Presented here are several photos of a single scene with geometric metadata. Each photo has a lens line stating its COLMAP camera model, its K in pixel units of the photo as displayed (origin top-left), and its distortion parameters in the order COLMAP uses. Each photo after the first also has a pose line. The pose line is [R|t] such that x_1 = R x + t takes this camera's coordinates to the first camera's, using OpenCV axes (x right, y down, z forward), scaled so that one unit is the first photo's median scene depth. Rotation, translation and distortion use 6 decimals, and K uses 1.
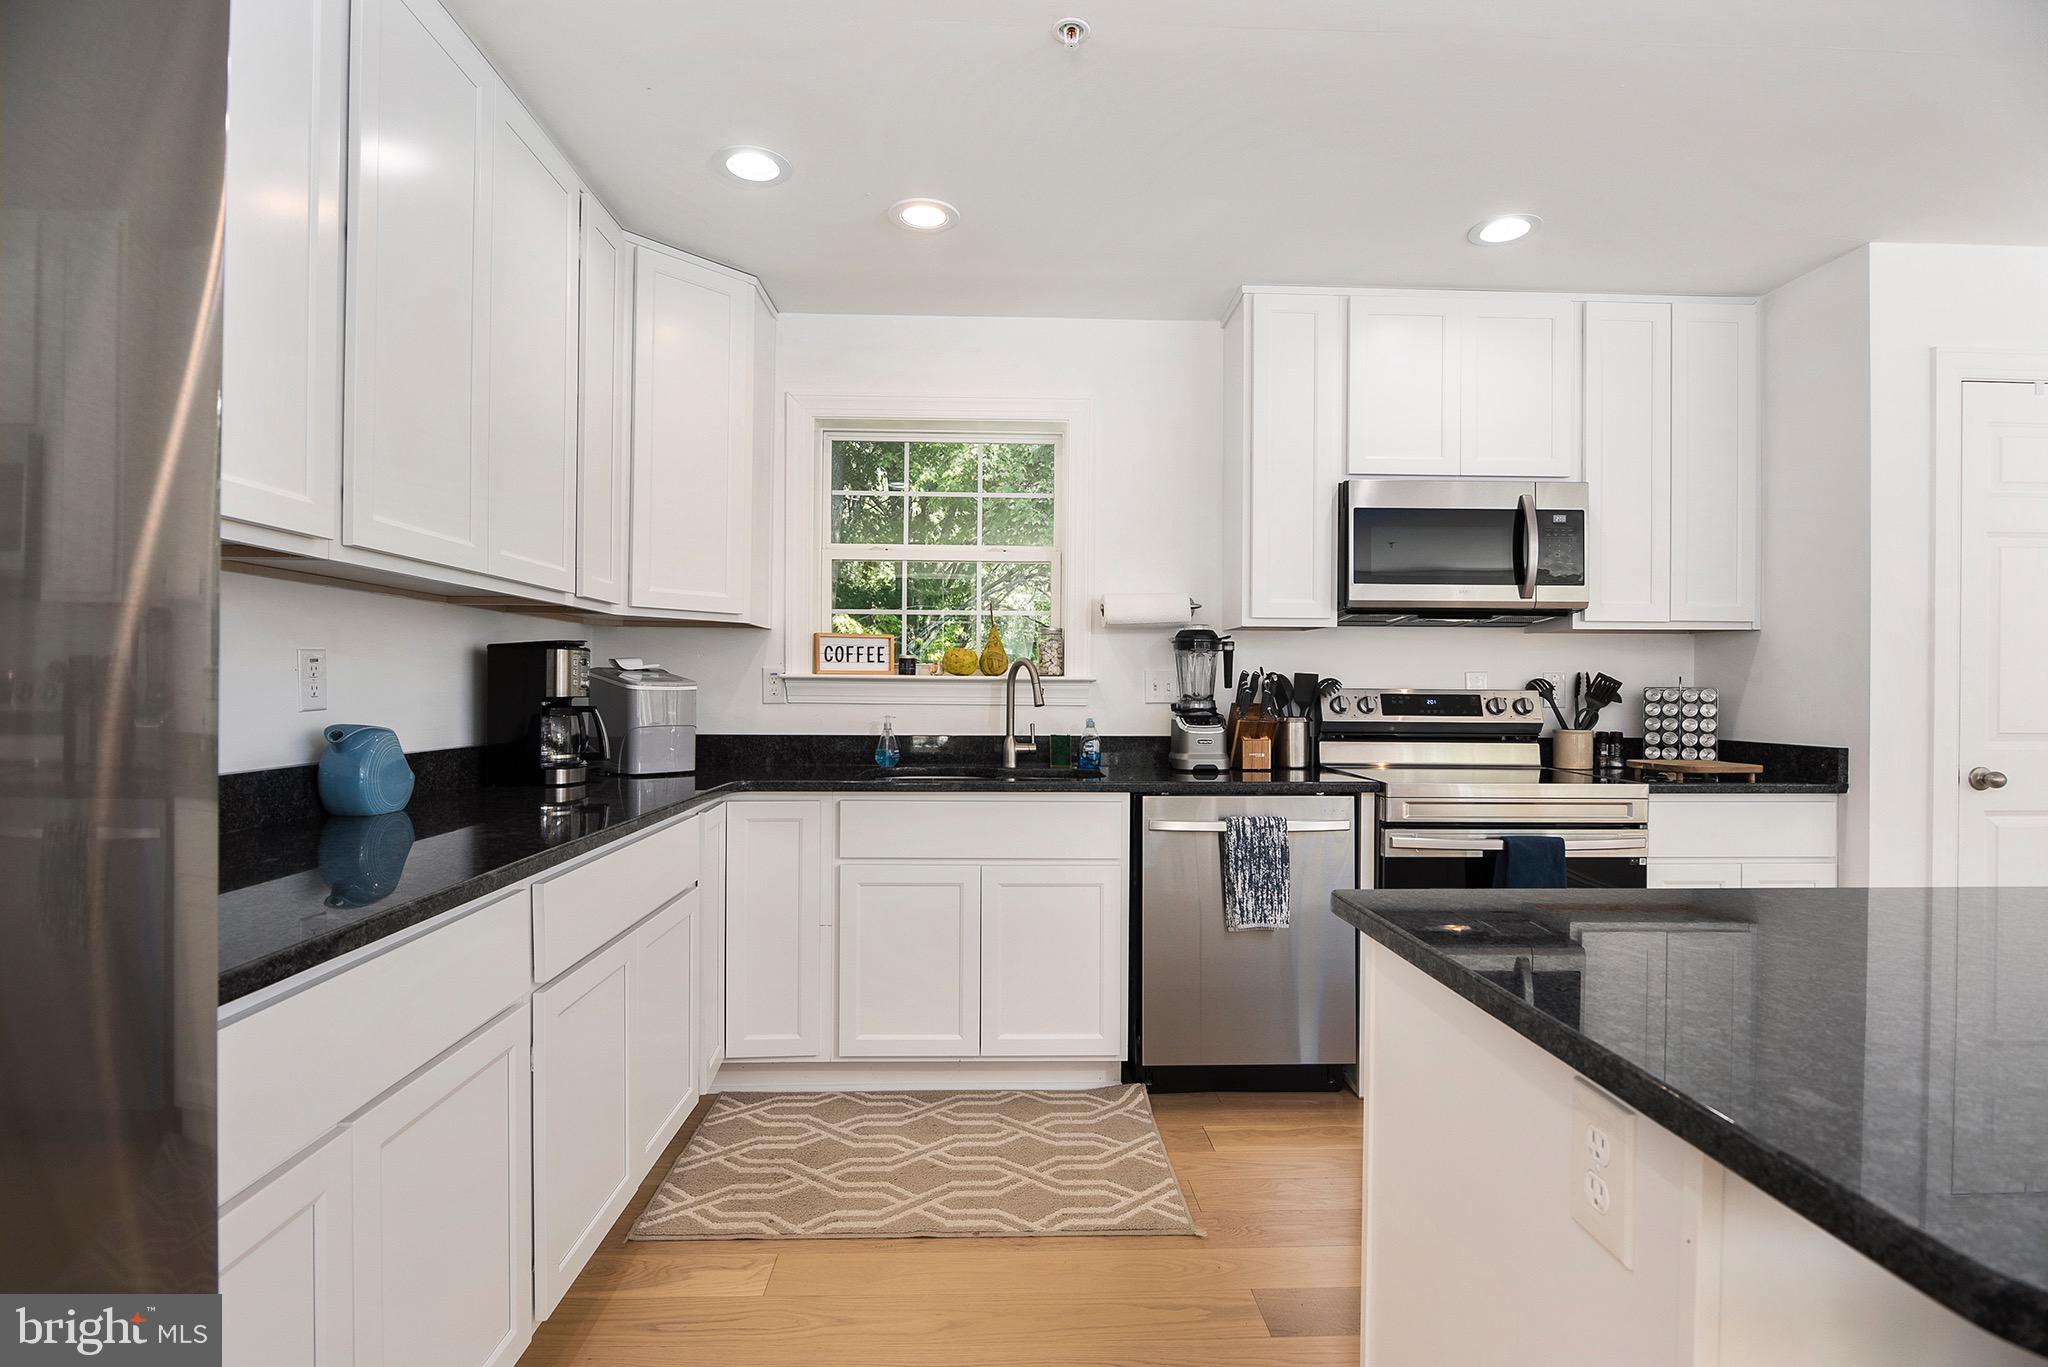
lens RADIAL K [[1008.7, 0, 1020.2], [0, 1008.7, 687.6], [0, 0, 1]] dist [-0.011538, -0.000705]
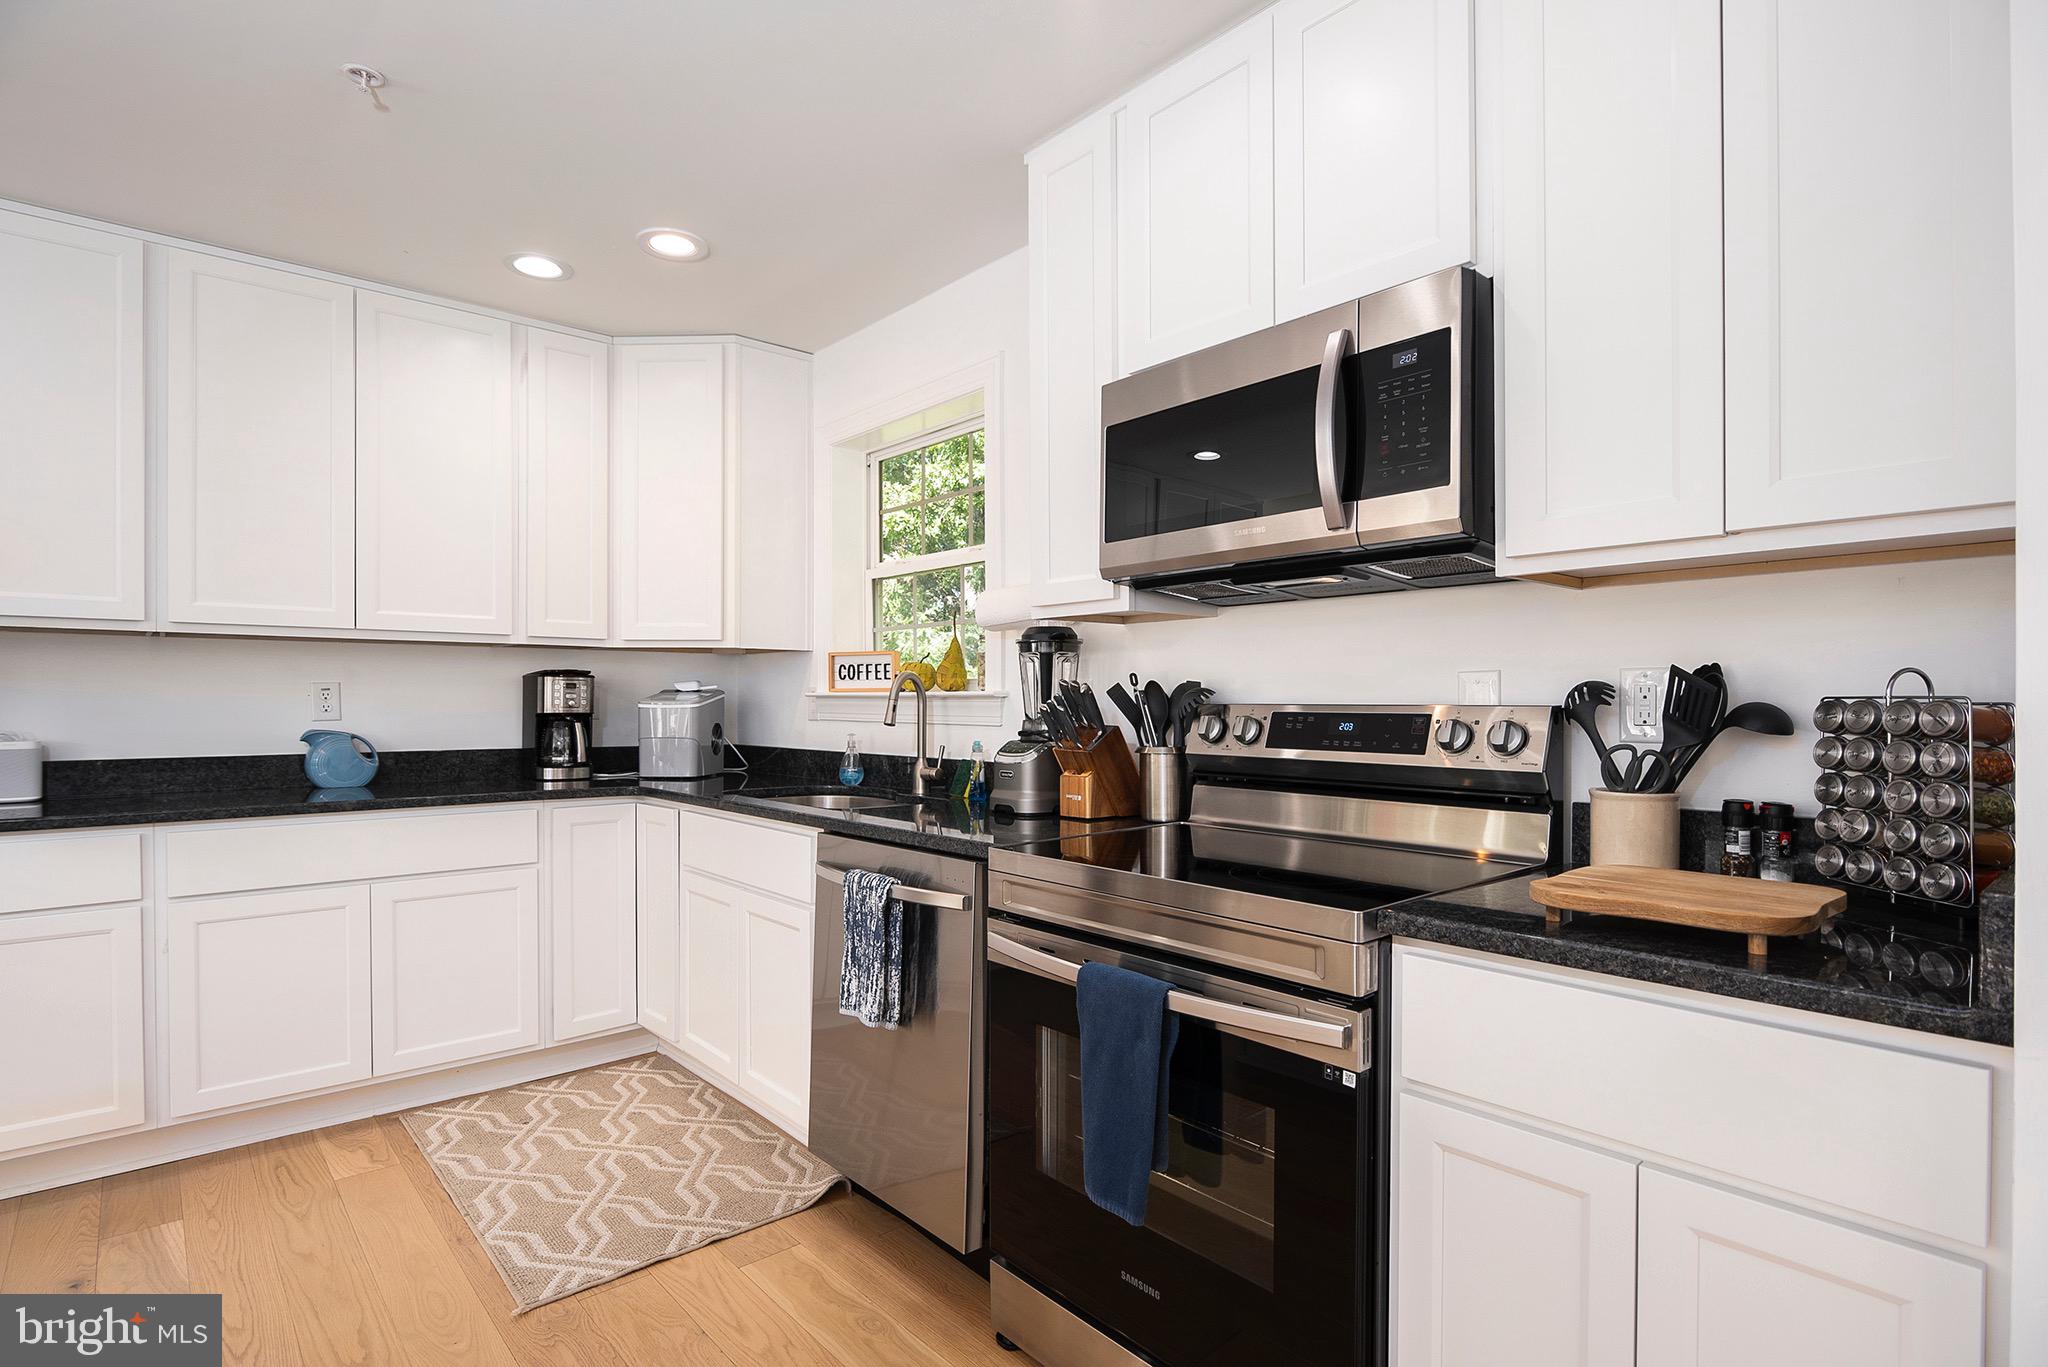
lens RADIAL K [[1015.7, 0, 1022.5], [0, 1015.7, 707.7], [0, 0, 1]] dist [-0.014214, -0.000954]
pose [[0.632944, -0.001686, -0.774195, 0.783596], [0.002777, 0.999996, 0.000093, 0.003133], [0.774192, -0.002209, 0.632947, 0.526485]]
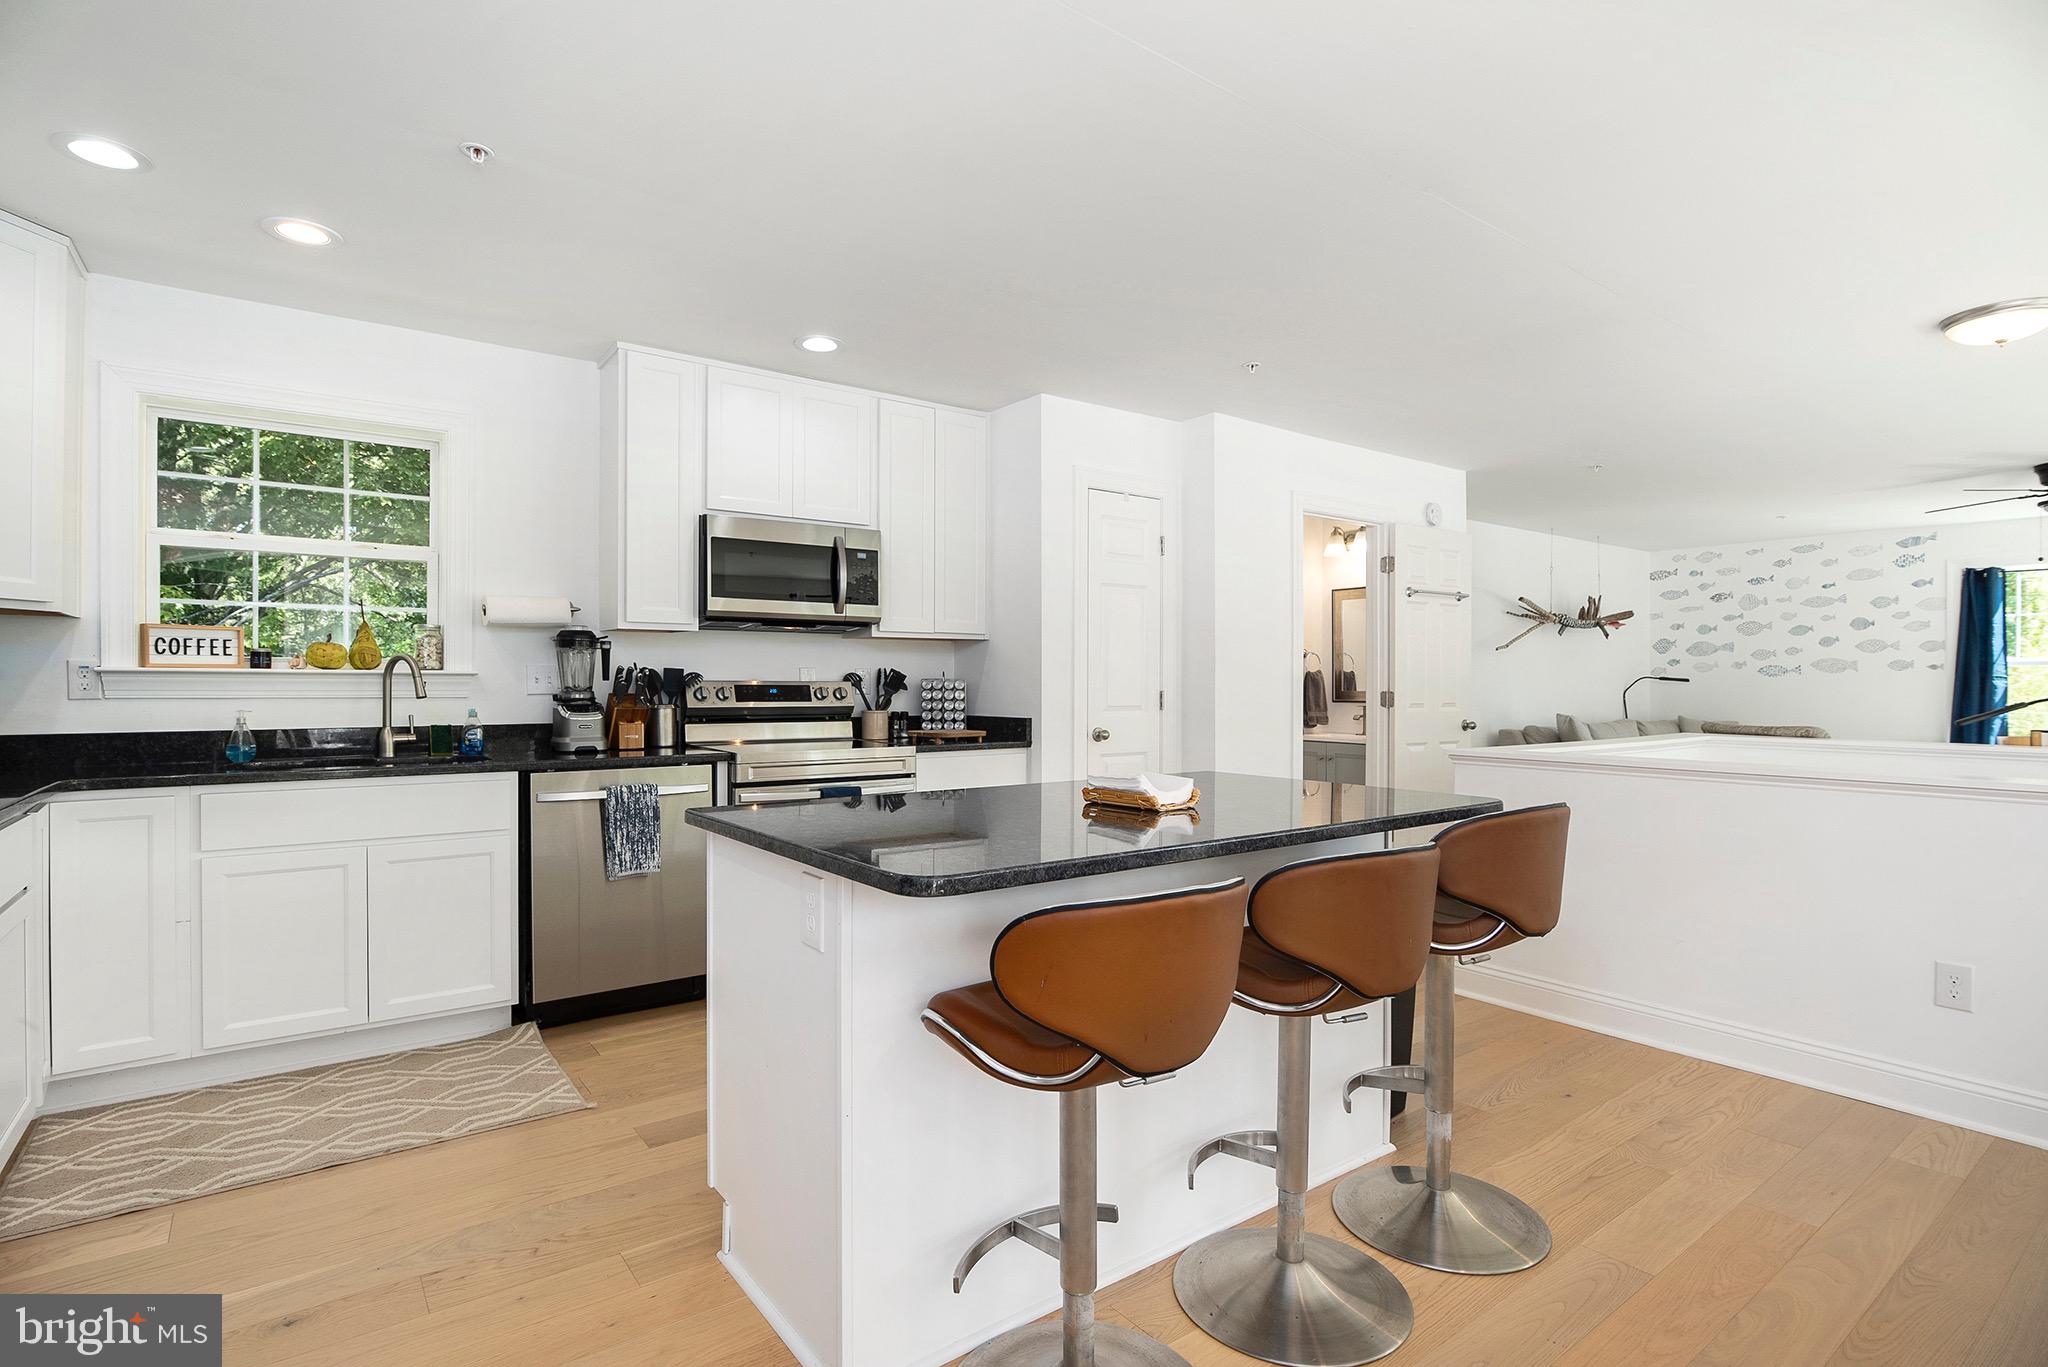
lens RADIAL K [[1008.7, 0, 1020.2], [0, 1008.7, 687.6], [0, 0, 1]] dist [-0.011538, -0.000705]
pose [[0.823572, -0.007621, 0.567160, -0.062692], [0.003920, 0.999962, 0.007744, 0.001437], [-0.567198, -0.004155, 0.823571, -0.244854]]
